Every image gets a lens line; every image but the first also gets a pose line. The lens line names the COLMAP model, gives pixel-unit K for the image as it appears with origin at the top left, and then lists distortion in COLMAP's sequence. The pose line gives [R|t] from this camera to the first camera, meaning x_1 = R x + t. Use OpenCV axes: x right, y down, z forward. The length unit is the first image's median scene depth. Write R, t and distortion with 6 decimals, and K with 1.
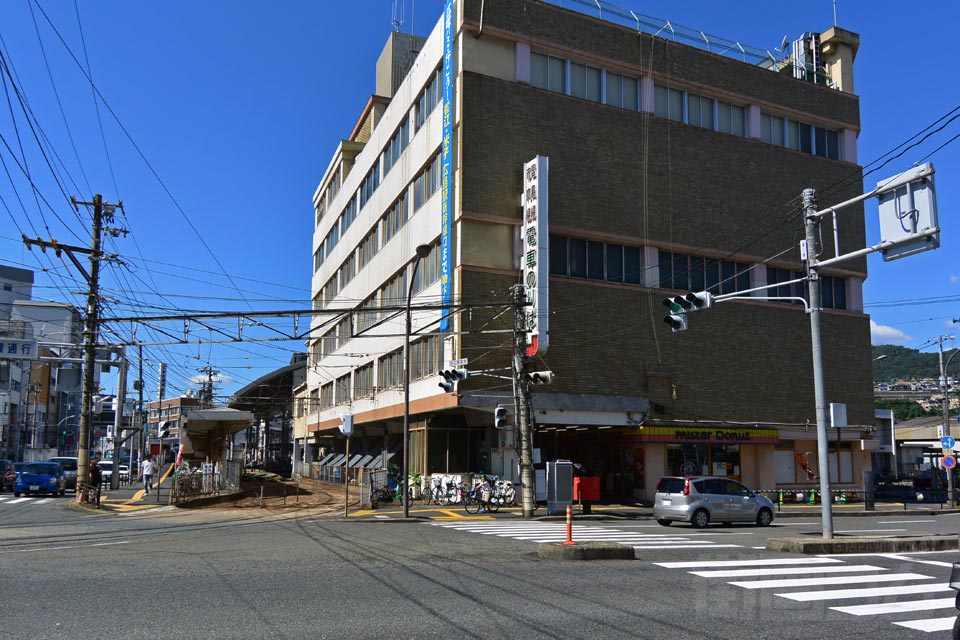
lens RADIAL K [[786.3, 0, 478.5], [0, 786.3, 359.8], [0, 0, 1]] dist [0.003039, -0.000641]
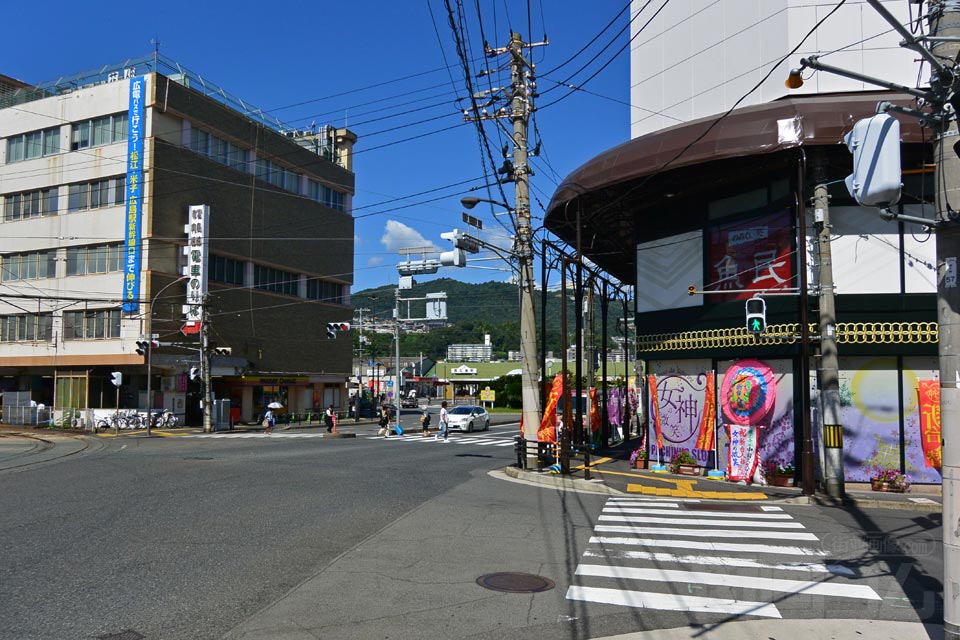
lens RADIAL K [[751.8, 0, 479.6], [0, 751.8, 341.0], [0, 0, 1]] dist [-0.002494, -0.005123]
pose [[0.729656, 0.033174, 0.683010, -0.491191], [-0.076515, 0.996511, 0.033339, -0.074773], [-0.679521, -0.076586, 0.729648, -0.442562]]
